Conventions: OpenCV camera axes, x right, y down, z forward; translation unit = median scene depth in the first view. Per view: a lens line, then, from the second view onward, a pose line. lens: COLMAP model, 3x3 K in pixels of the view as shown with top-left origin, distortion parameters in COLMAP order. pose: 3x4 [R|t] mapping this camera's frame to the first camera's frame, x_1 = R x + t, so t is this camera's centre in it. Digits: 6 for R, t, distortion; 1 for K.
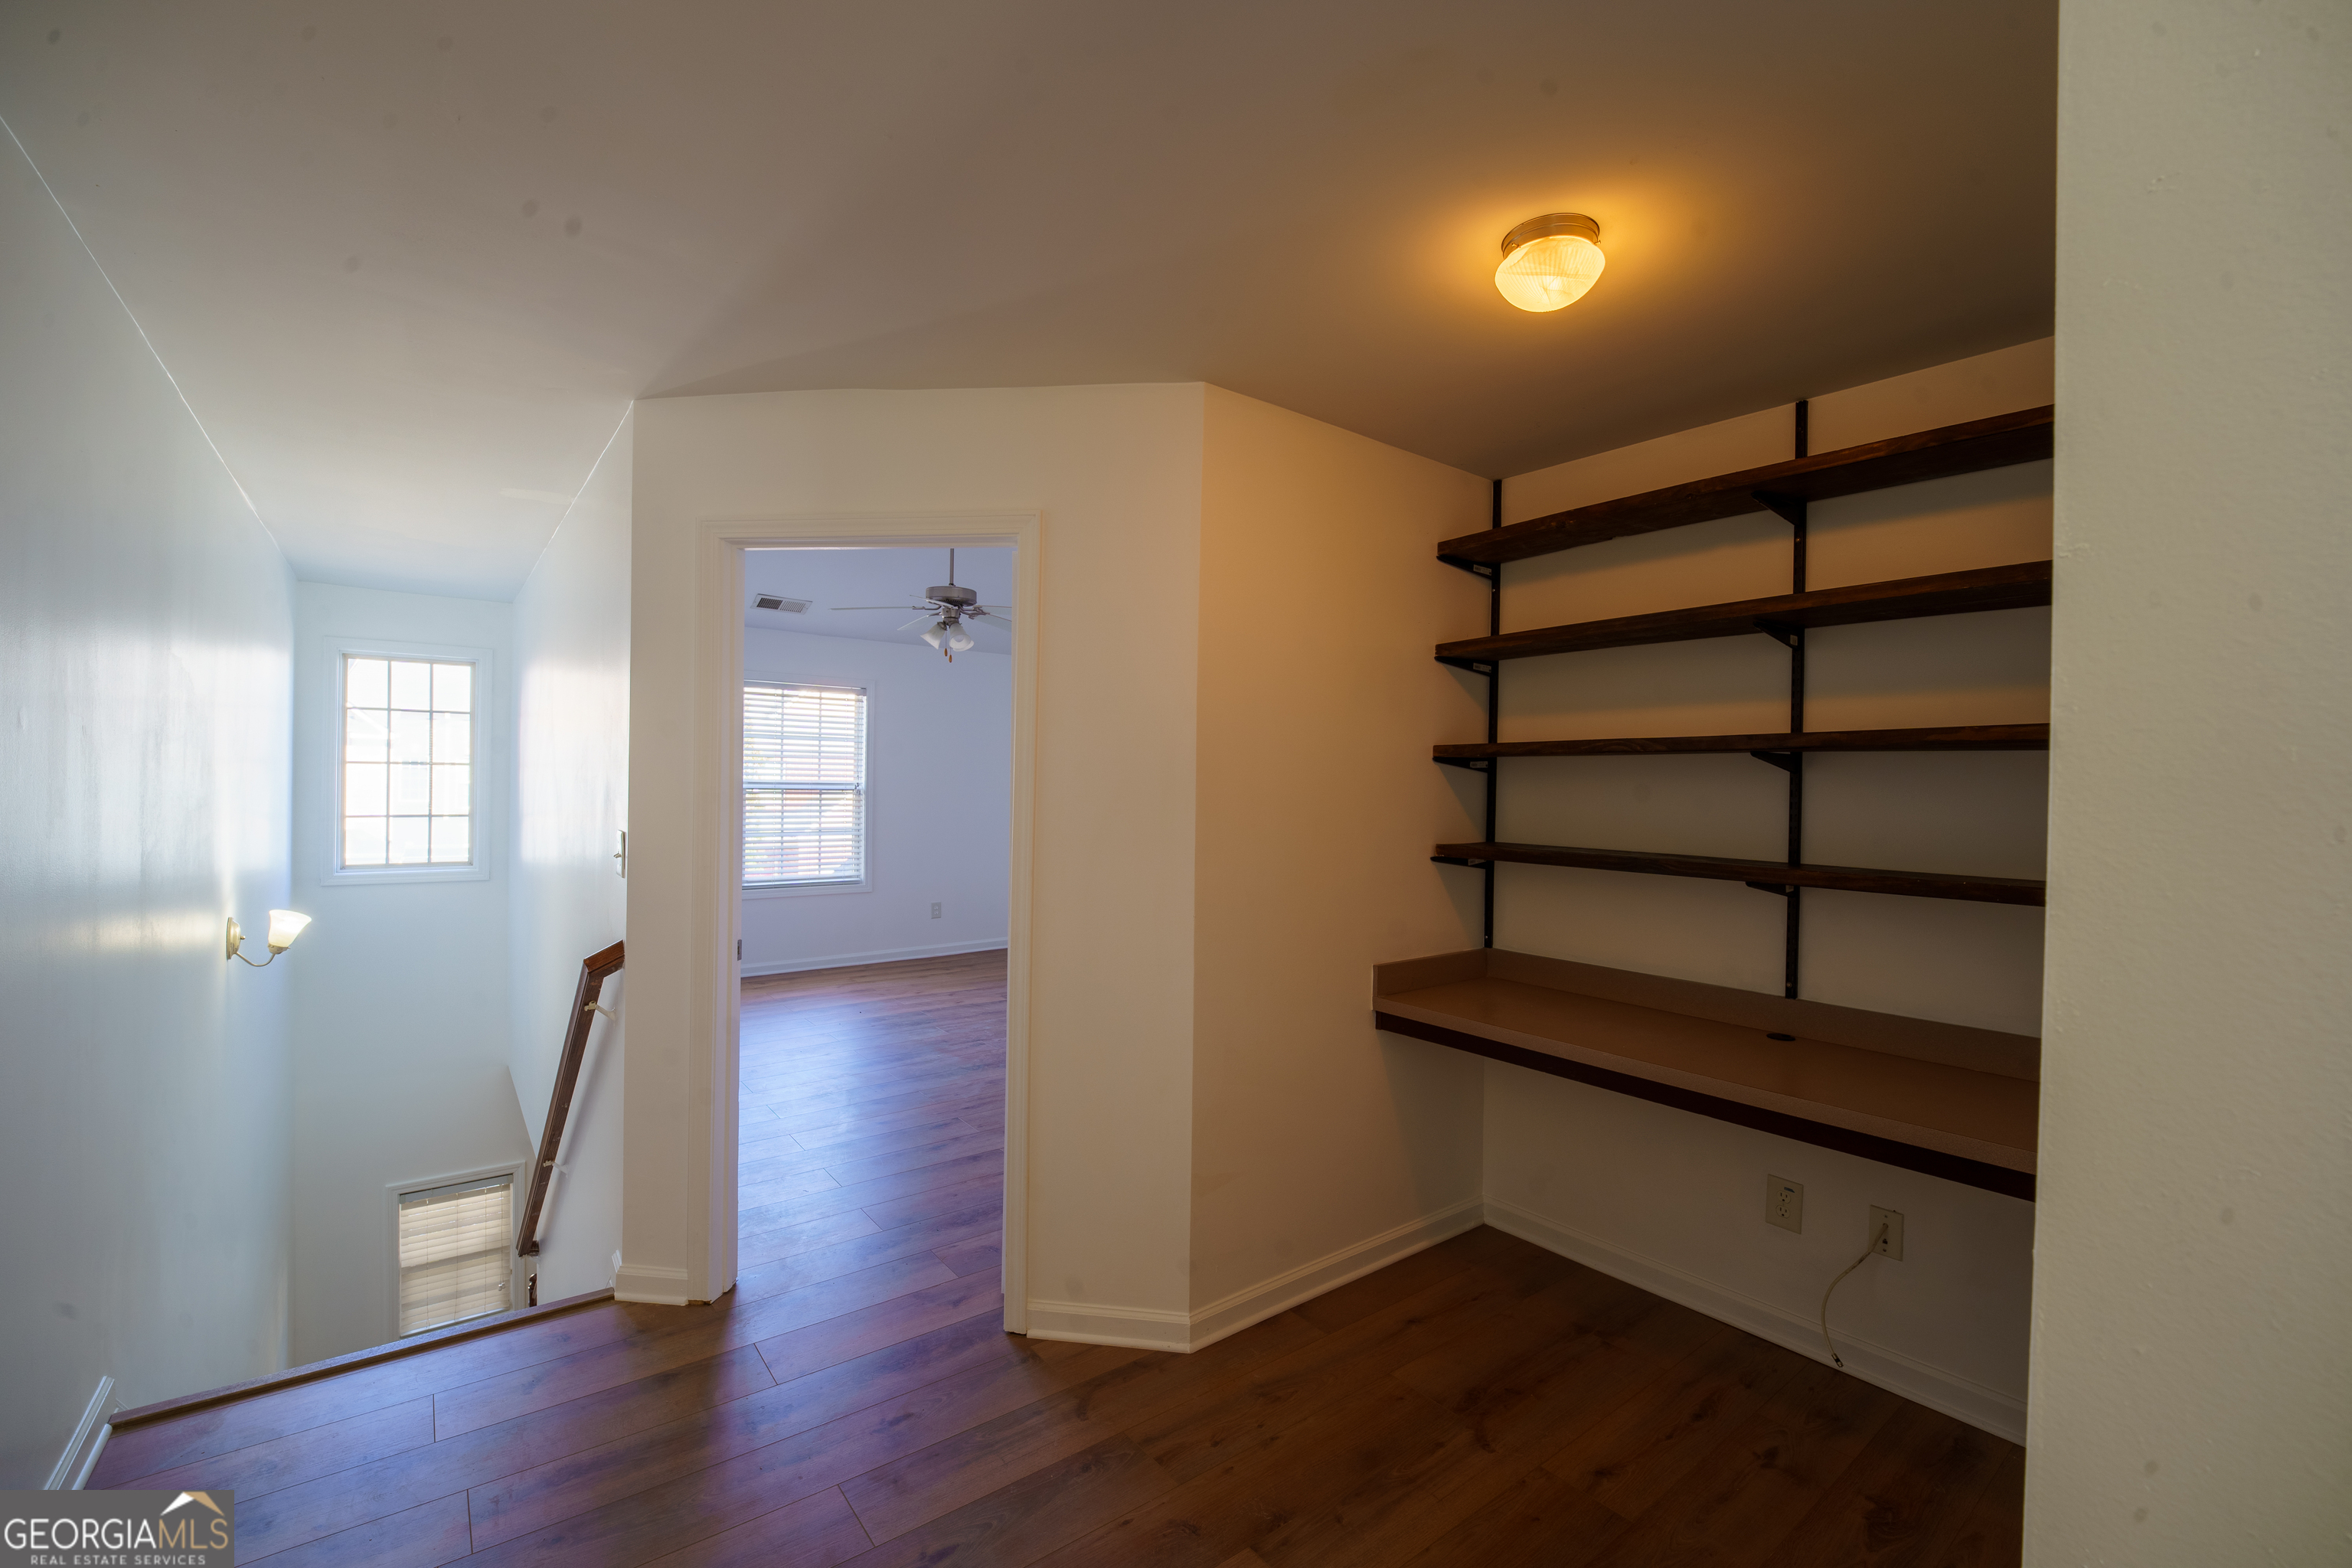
lens RADIAL K [[967.9, 0, 1181.5], [0, 967.9, 785.8], [0, 0, 1]] dist [-0.002163, -0.000243]
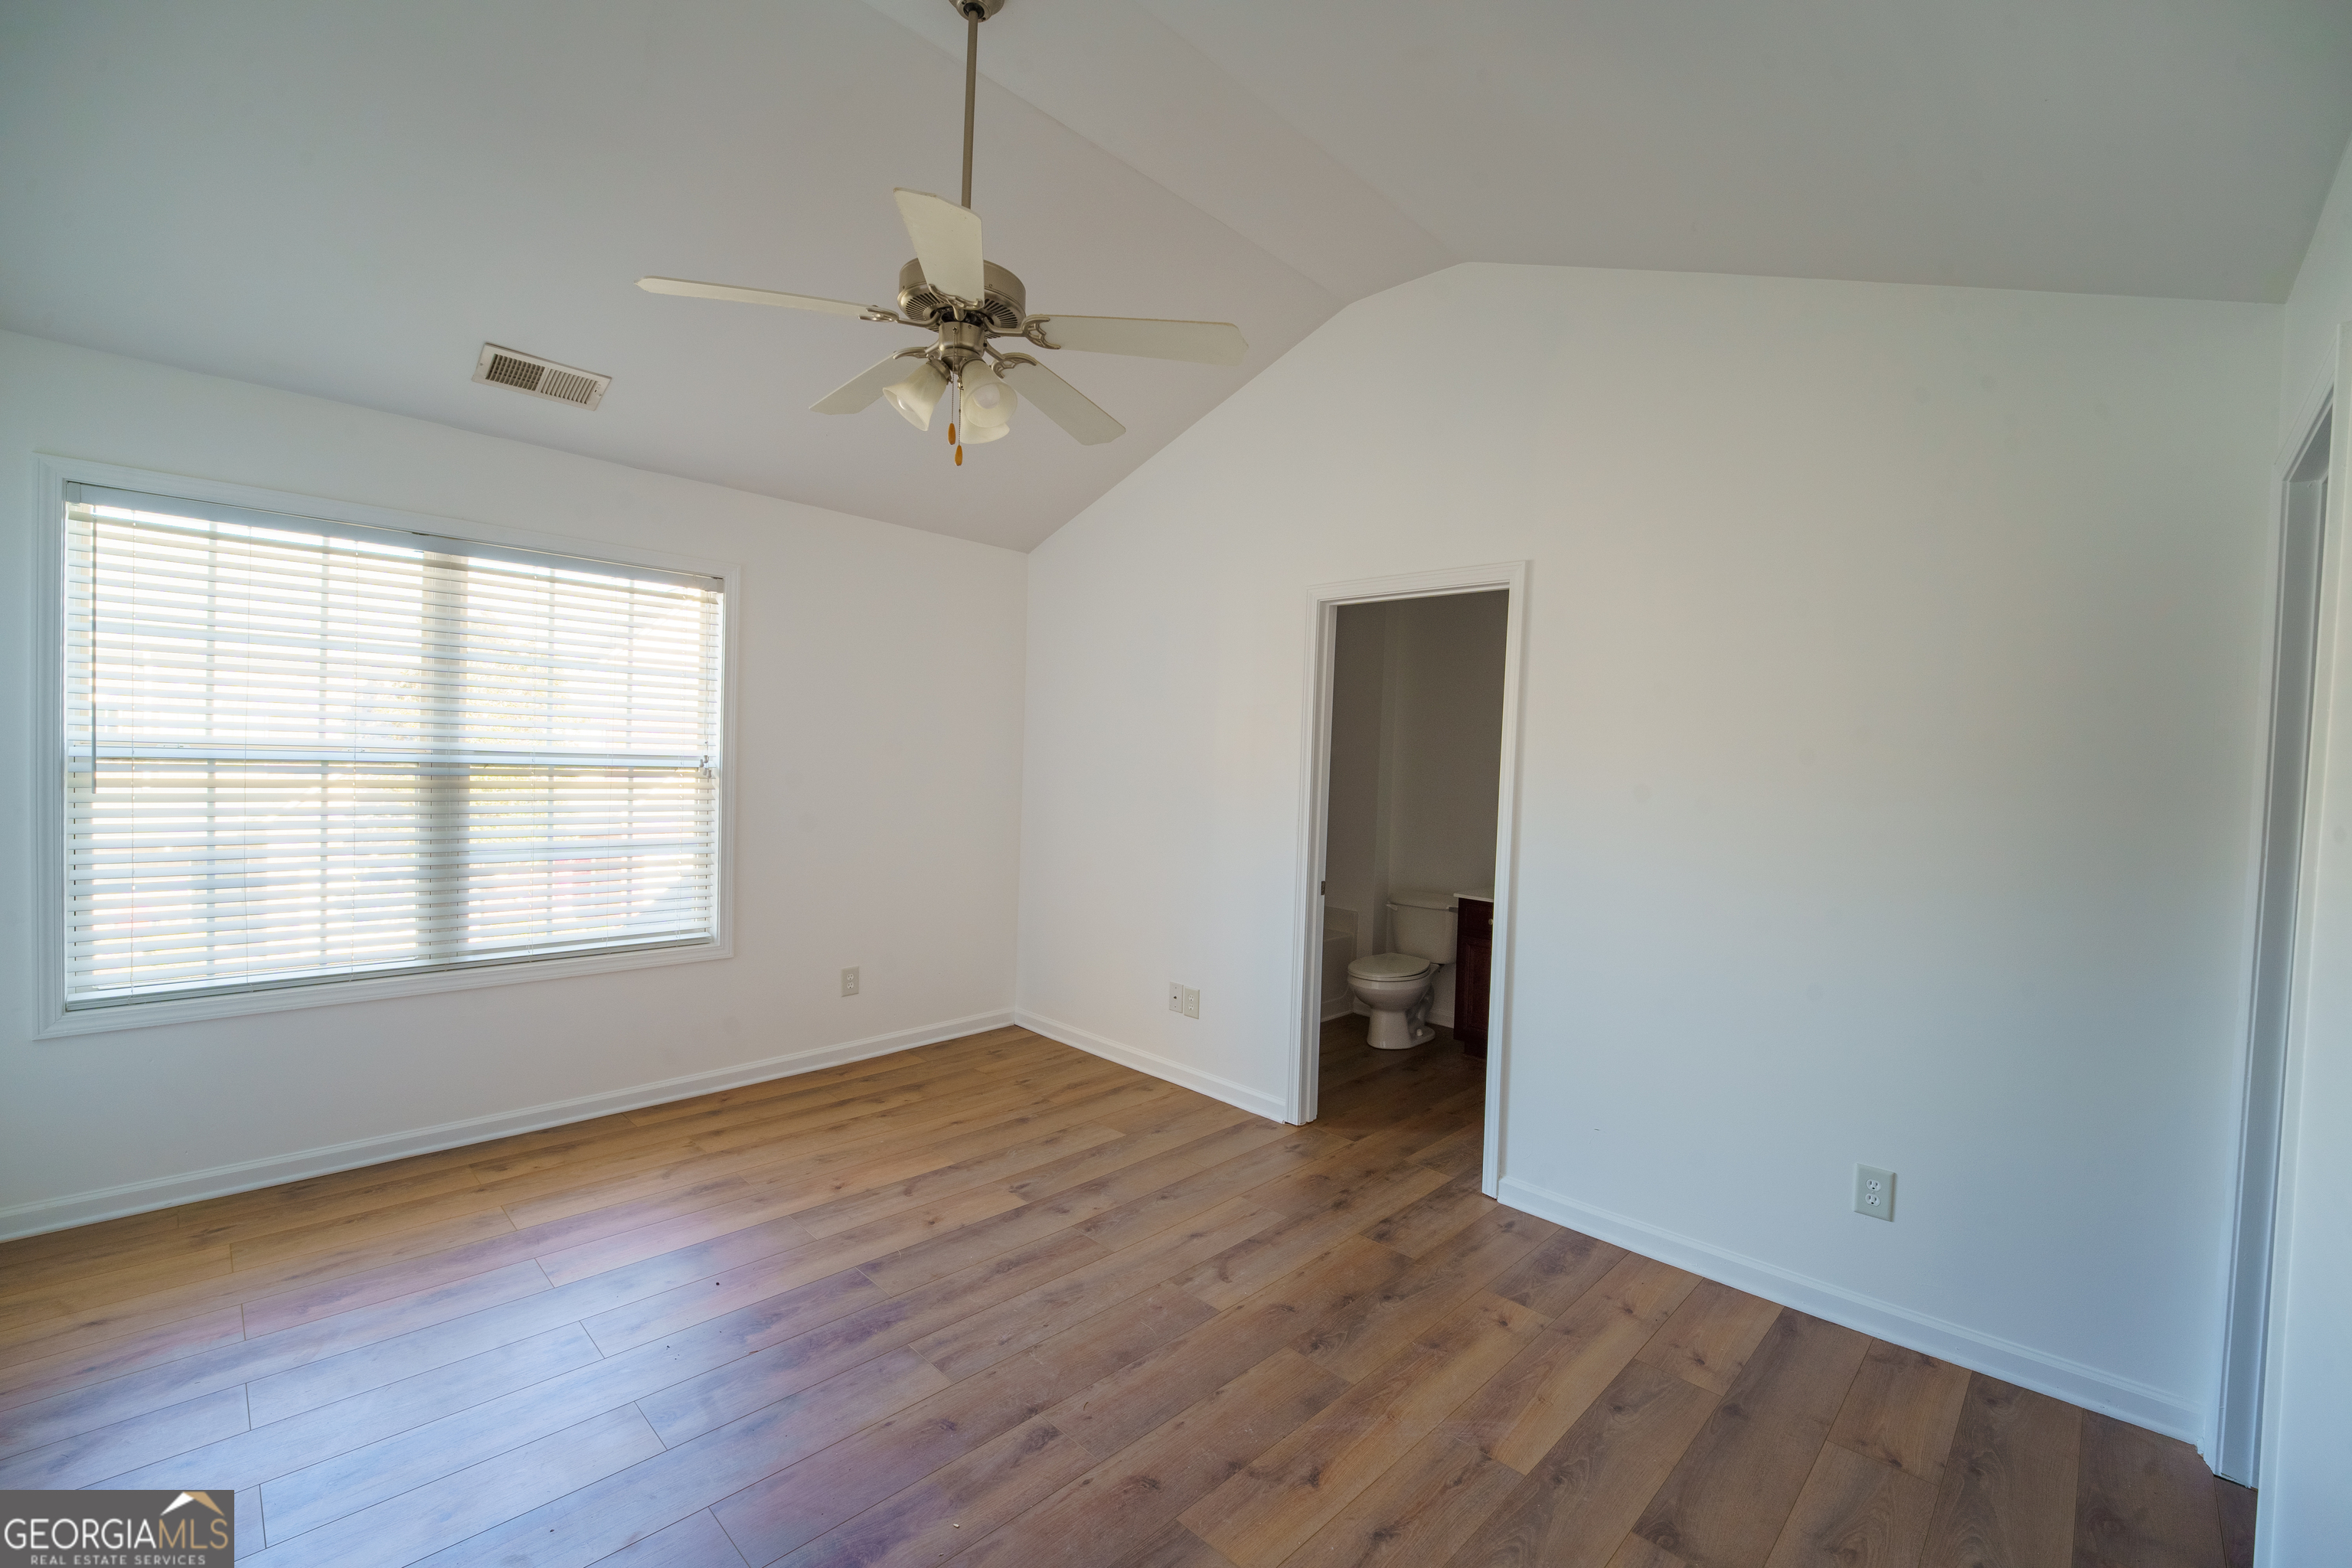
lens RADIAL K [[967.9, 0, 1167.8], [0, 967.9, 786.7], [0, 0, 1]] dist [-0.002163, -0.000243]
pose [[0.991443, 0.014233, 0.129764, -0.152620], [-0.017737, 0.999508, 0.025883, -0.004497], [-0.129332, -0.027963, 0.991207, 0.441583]]
